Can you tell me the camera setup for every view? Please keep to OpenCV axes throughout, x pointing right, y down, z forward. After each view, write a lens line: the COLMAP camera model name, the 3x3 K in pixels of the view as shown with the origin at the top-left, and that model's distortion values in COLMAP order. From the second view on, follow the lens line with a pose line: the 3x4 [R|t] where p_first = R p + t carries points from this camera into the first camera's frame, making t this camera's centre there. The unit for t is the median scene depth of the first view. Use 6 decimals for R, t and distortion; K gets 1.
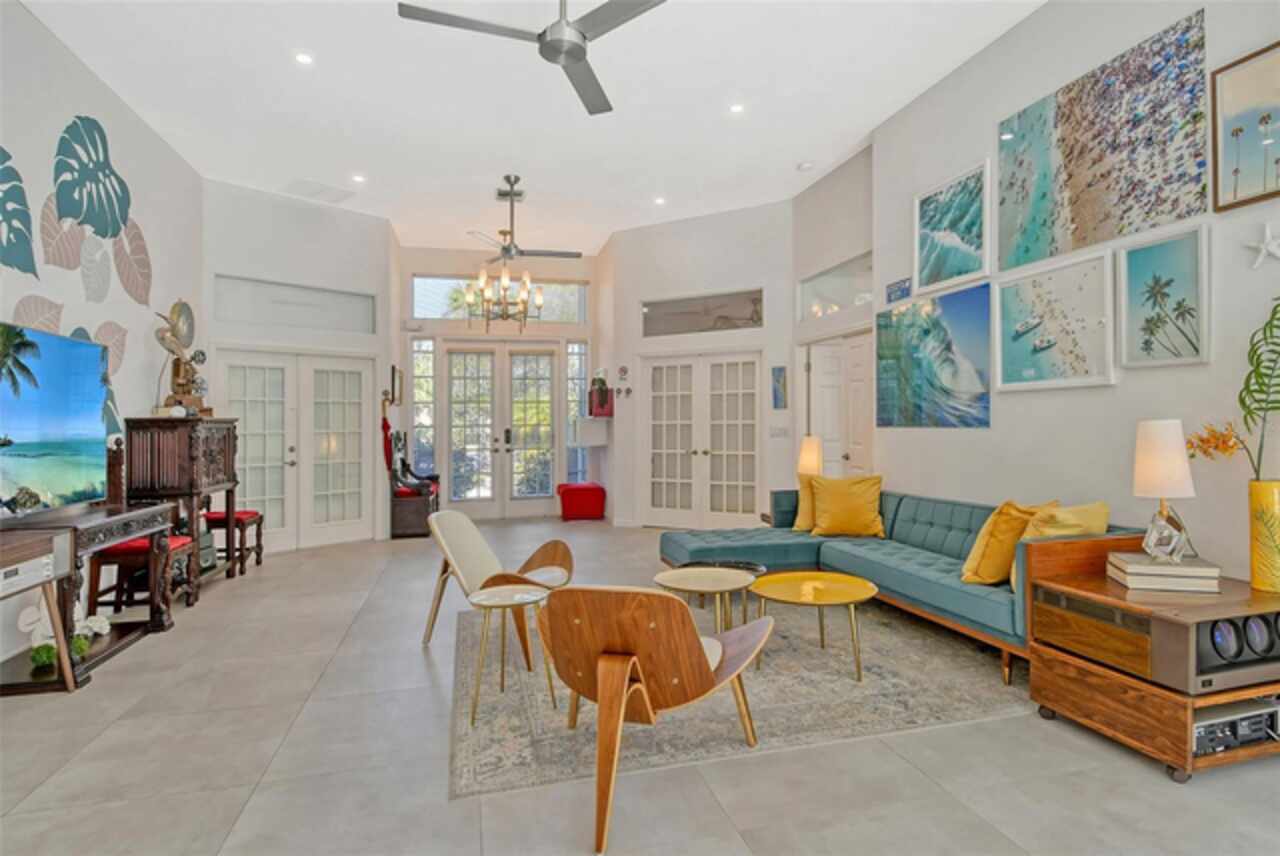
lens RADIAL K [[672.9, 0, 656.6], [0, 672.9, 431.2], [0, 0, 1]] dist [0.032867, -0.027486]
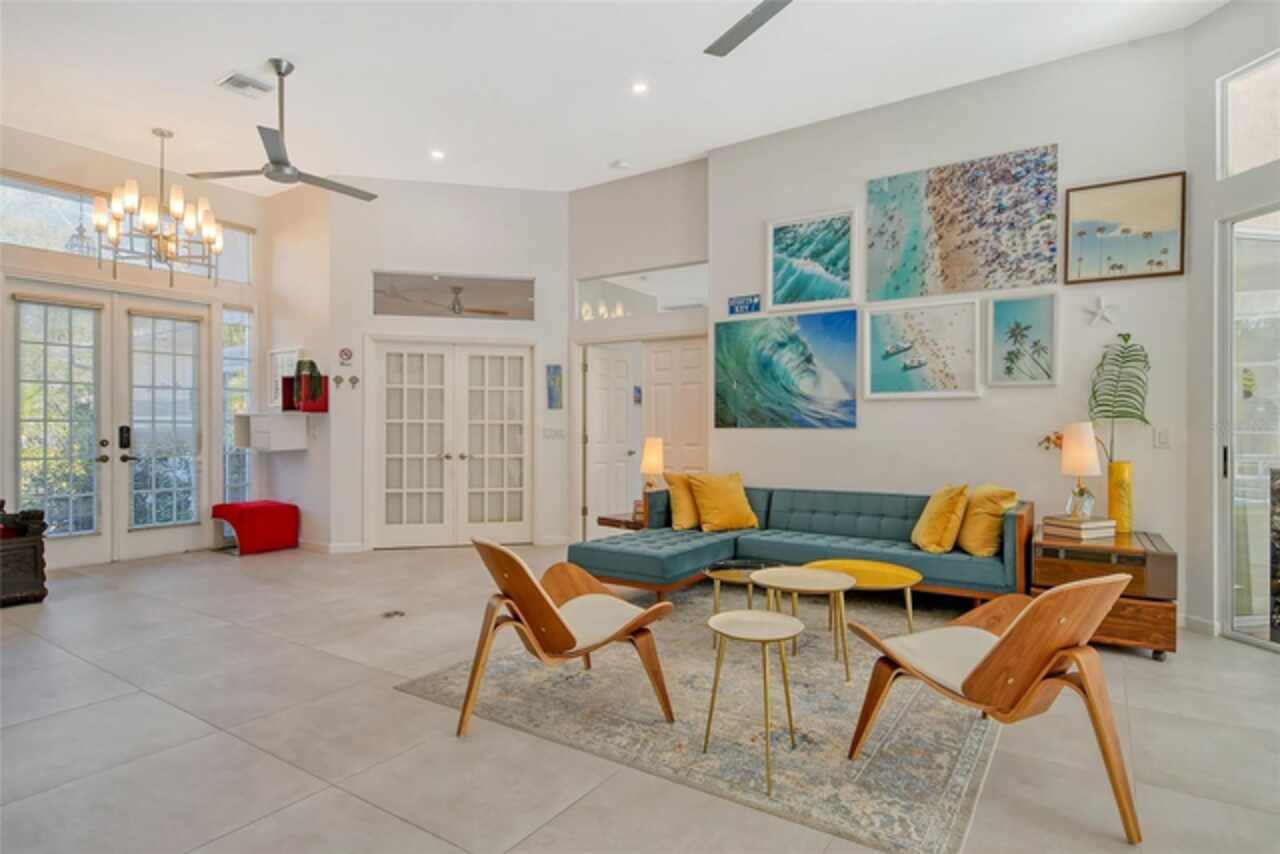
lens RADIAL K [[669.3, 0, 659.8], [0, 669.3, 440.1], [0, 0, 1]] dist [0.032265, -0.028577]
pose [[0.752426, 0.002930, 0.658670, -0.586152], [-0.004968, 0.999987, 0.001226, 0.015947], [-0.658658, -0.004195, 0.752431, 0.334566]]
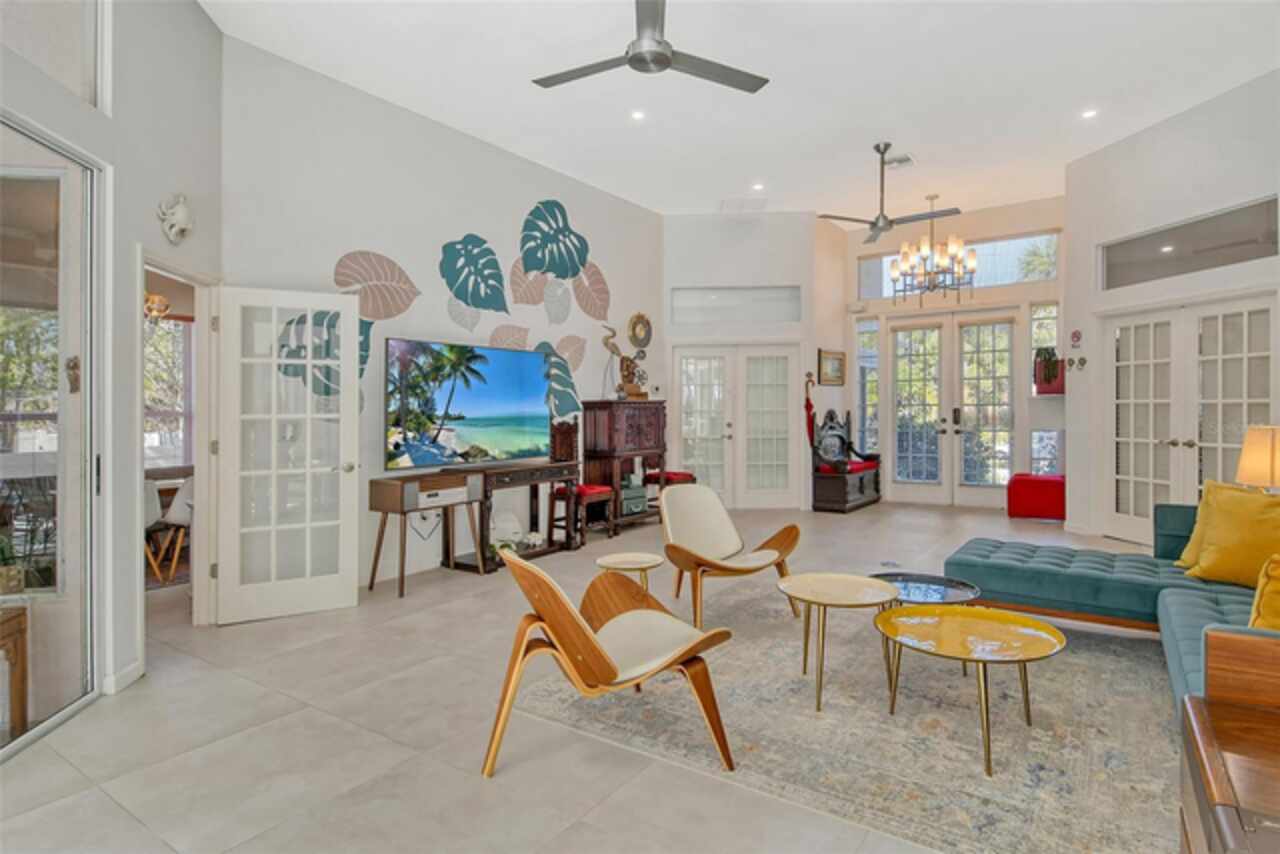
lens RADIAL K [[677.8, 0, 667.5], [0, 677.8, 408.4], [0, 0, 1]] dist [0.018275, -0.000382]
pose [[0.658586, 0.005535, -0.752485, 0.480677], [-0.004099, 0.999985, 0.003768, -0.011368], [0.752494, 0.000603, 0.658599, 0.216597]]
